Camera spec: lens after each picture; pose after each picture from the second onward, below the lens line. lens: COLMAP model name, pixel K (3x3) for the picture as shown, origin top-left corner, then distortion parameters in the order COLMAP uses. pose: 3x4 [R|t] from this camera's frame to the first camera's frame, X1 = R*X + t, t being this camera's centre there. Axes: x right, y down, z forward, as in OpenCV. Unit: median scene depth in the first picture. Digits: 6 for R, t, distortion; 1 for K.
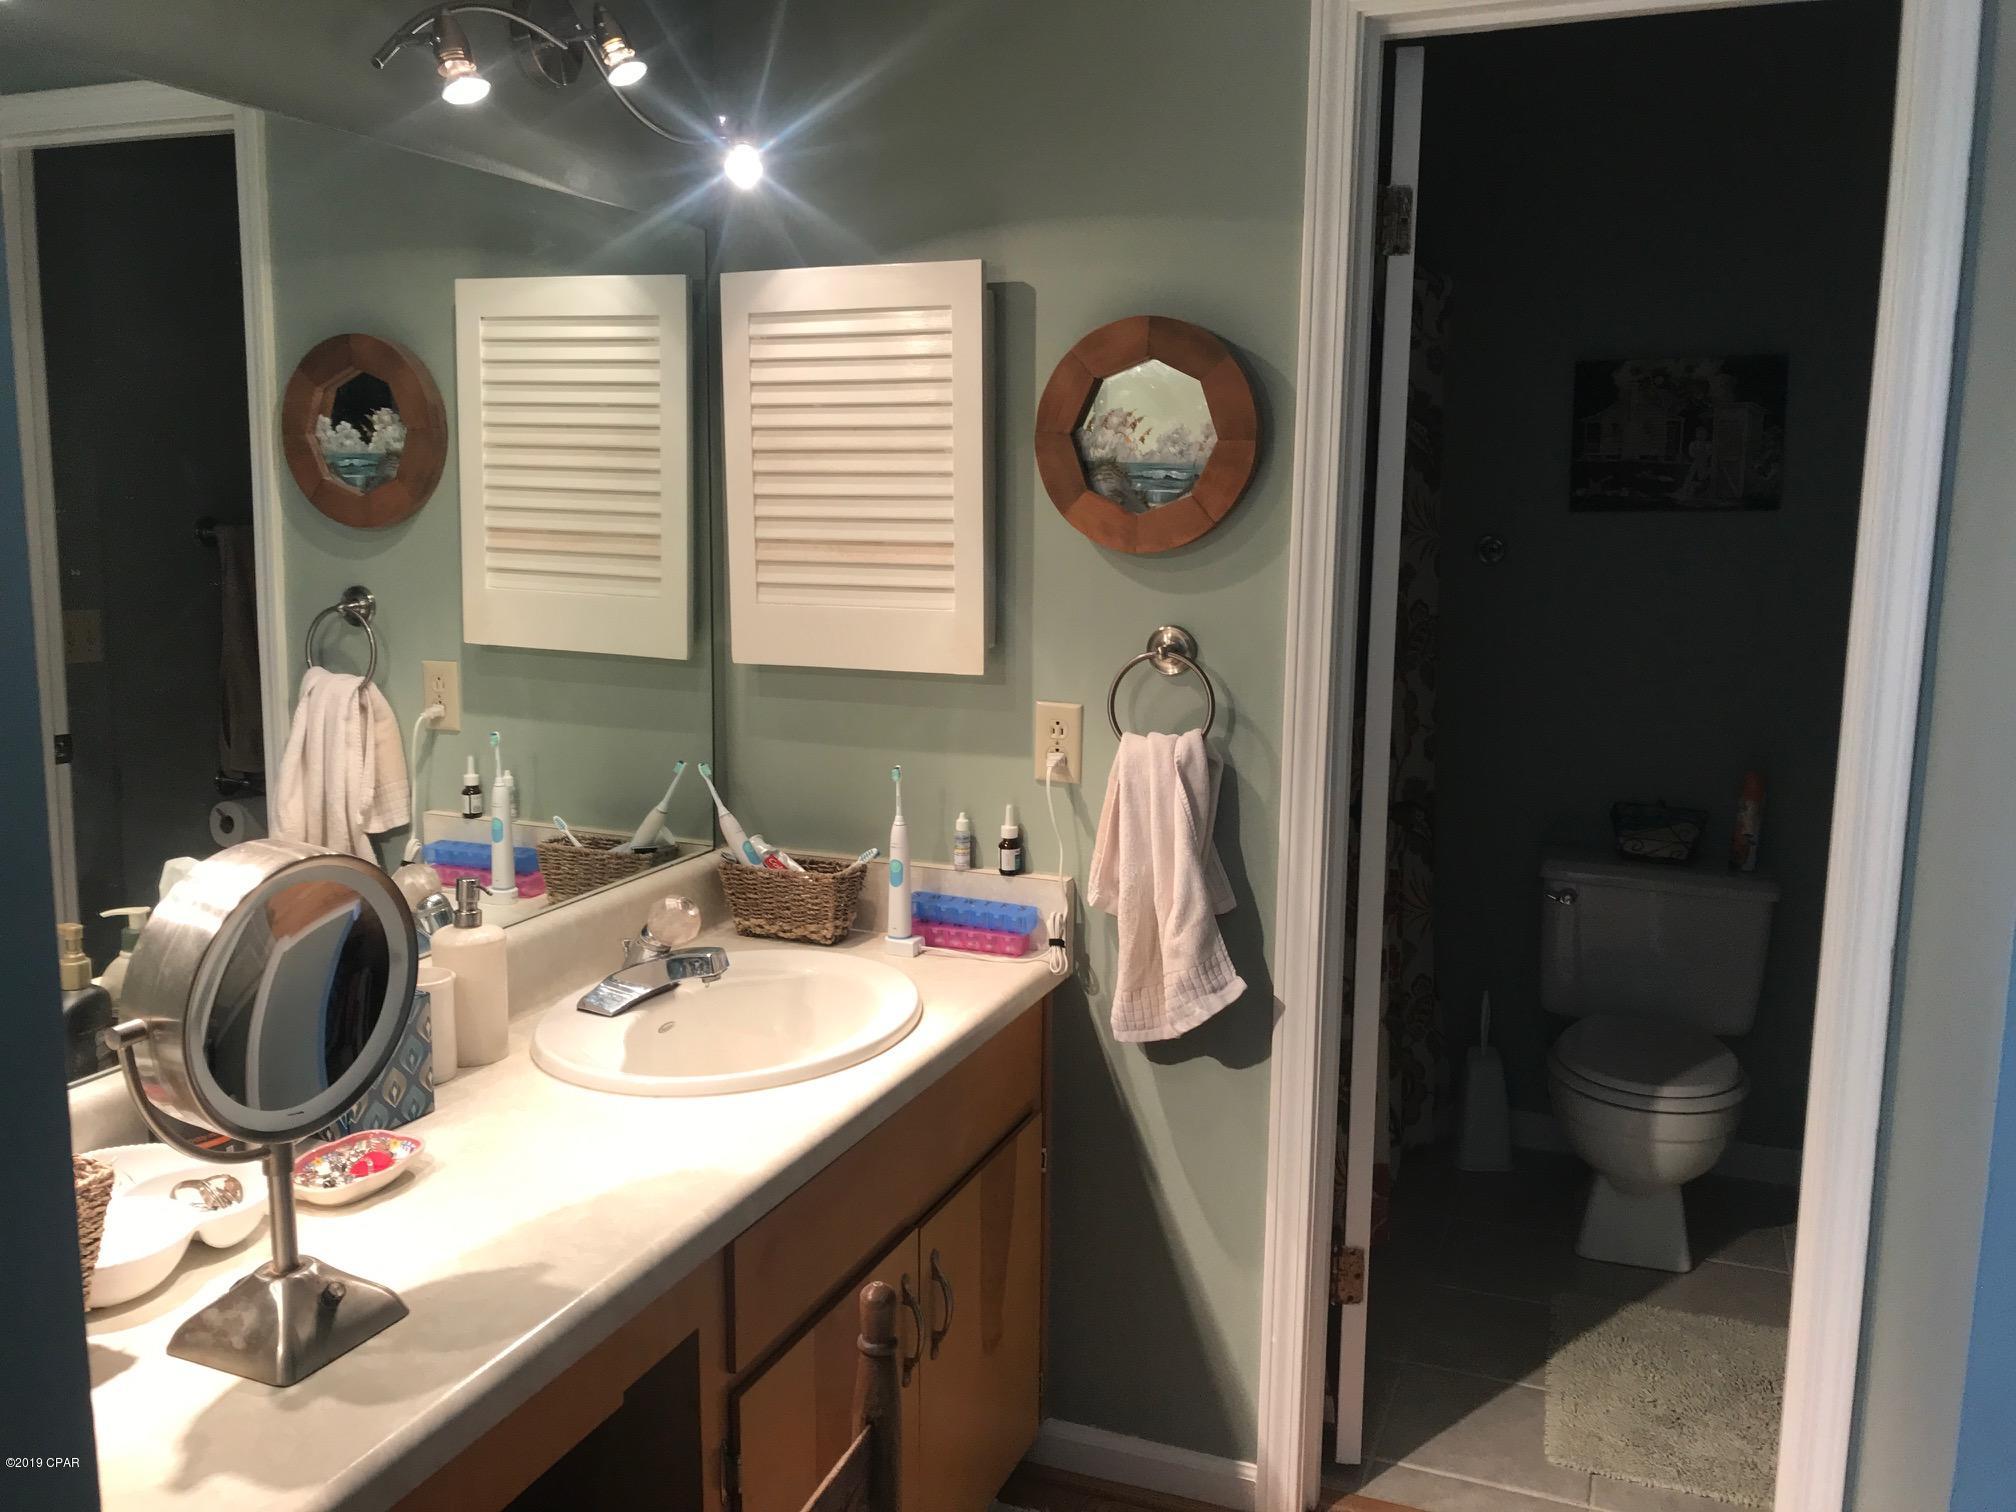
lens RADIAL K [[1661.7, 0, 1021.2], [0, 1661.7, 749.8], [0, 0, 1]] dist [0.026455, -0.024697]
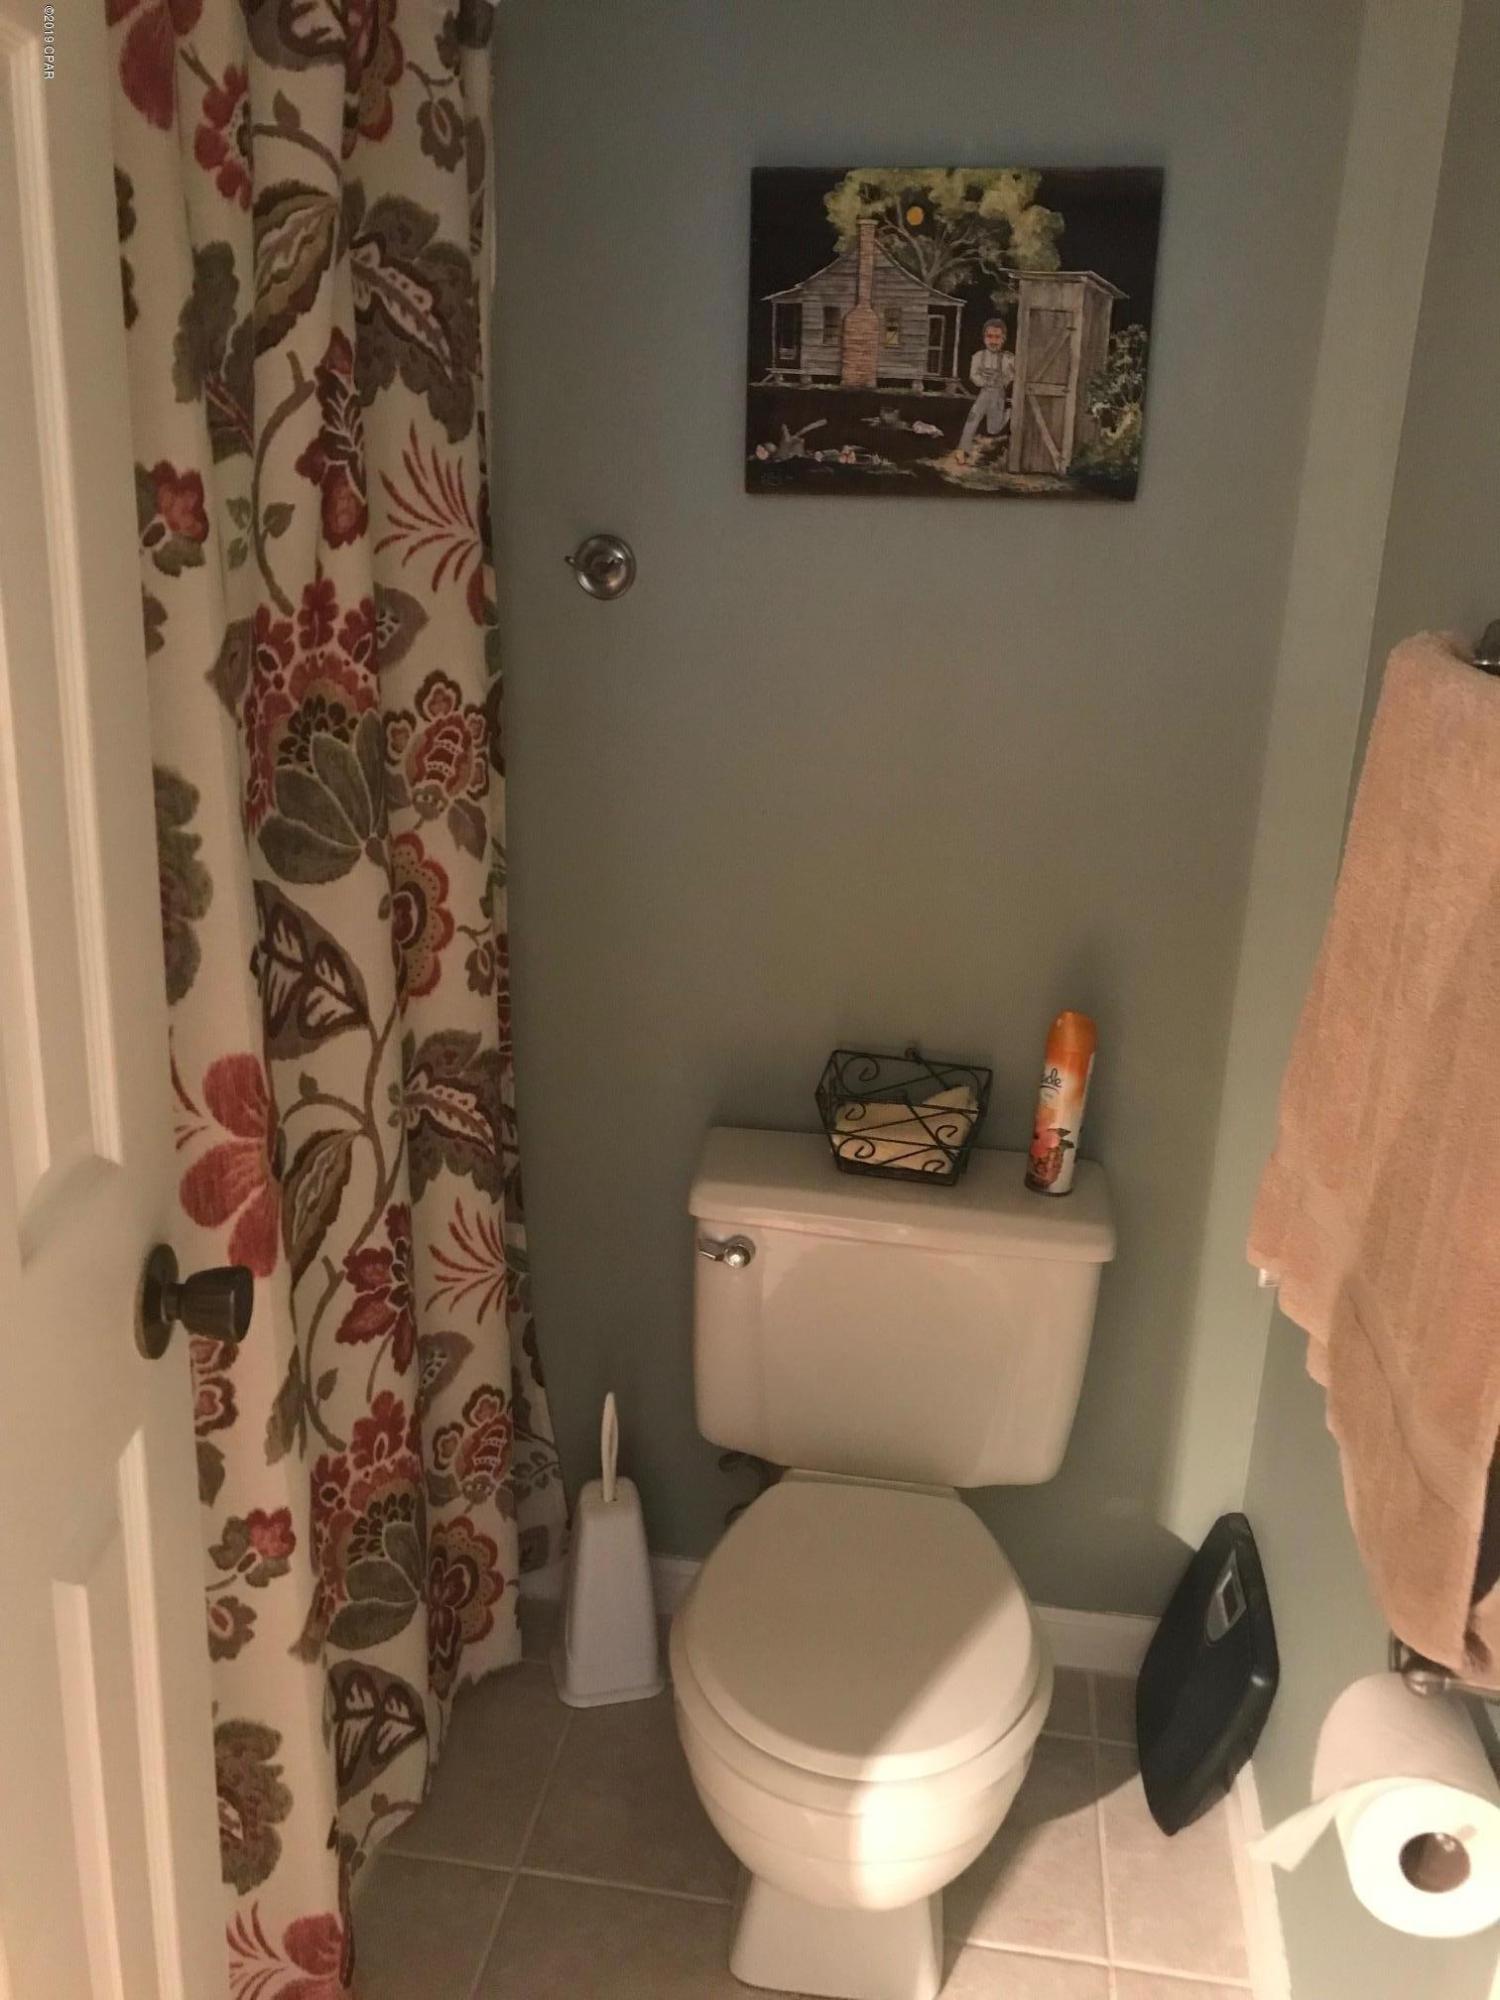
lens RADIAL K [[1648.5, 0, 737.8], [0, 1648.5, 992.3], [0, 0, 1]] dist [0.026455, -0.024697]
pose [[0.976556, -0.038884, 0.211723, 0.221377], [0.004560, 0.987067, 0.160245, -0.076241], [-0.215216, -0.155522, 0.964103, 0.512363]]
